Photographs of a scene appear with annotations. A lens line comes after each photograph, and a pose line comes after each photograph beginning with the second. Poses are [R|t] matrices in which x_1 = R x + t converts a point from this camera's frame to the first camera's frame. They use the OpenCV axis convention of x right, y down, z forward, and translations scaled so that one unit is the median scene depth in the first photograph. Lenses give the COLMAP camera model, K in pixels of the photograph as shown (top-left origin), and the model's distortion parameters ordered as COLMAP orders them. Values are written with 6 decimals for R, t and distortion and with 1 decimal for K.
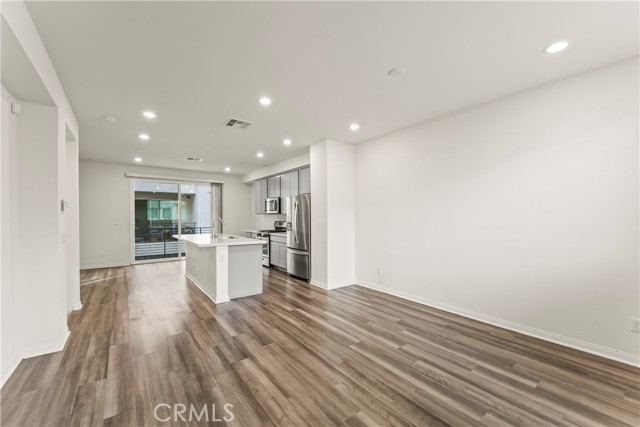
lens RADIAL K [[255.5, 0, 319.9], [0, 255.5, 215.5], [0, 0, 1]] dist [0.005853, -0.000780]
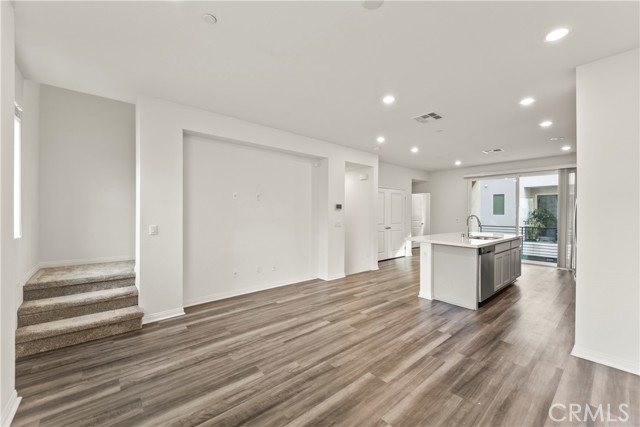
lens RADIAL K [[255.5, 0, 319.7], [0, 255.5, 216.1], [0, 0, 1]] dist [0.005853, -0.000780]
pose [[0.061301, 0.014122, -0.998019, 0.655126], [0.000465, 0.999899, 0.014177, -0.001180], [0.998119, -0.001333, 0.061289, 0.567102]]
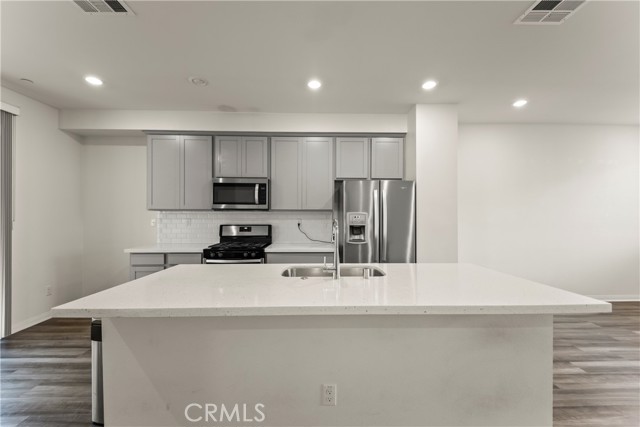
lens RADIAL K [[255.5, 0, 318.5], [0, 255.5, 214.1], [0, 0, 1]] dist [0.005853, -0.000780]
pose [[0.588029, 0.009588, 0.808783, -0.964316], [-0.003574, 0.999951, -0.009256, 0.009658], [-0.808832, 0.002552, 0.588035, 1.134666]]
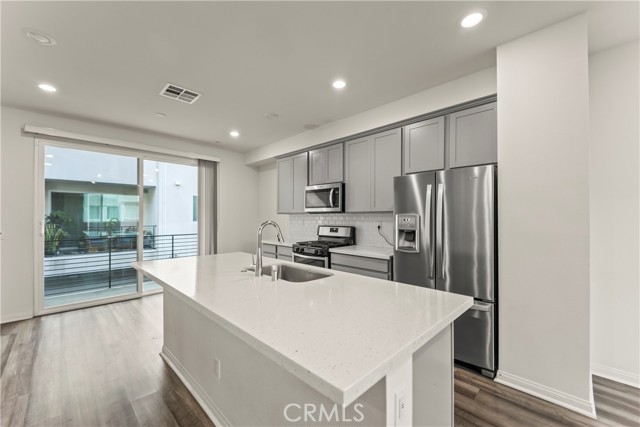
lens RADIAL K [[255.5, 0, 316.4], [0, 255.5, 215.3], [0, 0, 1]] dist [0.005853, -0.000780]
pose [[0.990847, 0.006336, 0.134841, -0.533110], [-0.005345, 0.999956, -0.007707, 0.005754], [-0.134884, 0.006916, 0.990837, 0.864993]]
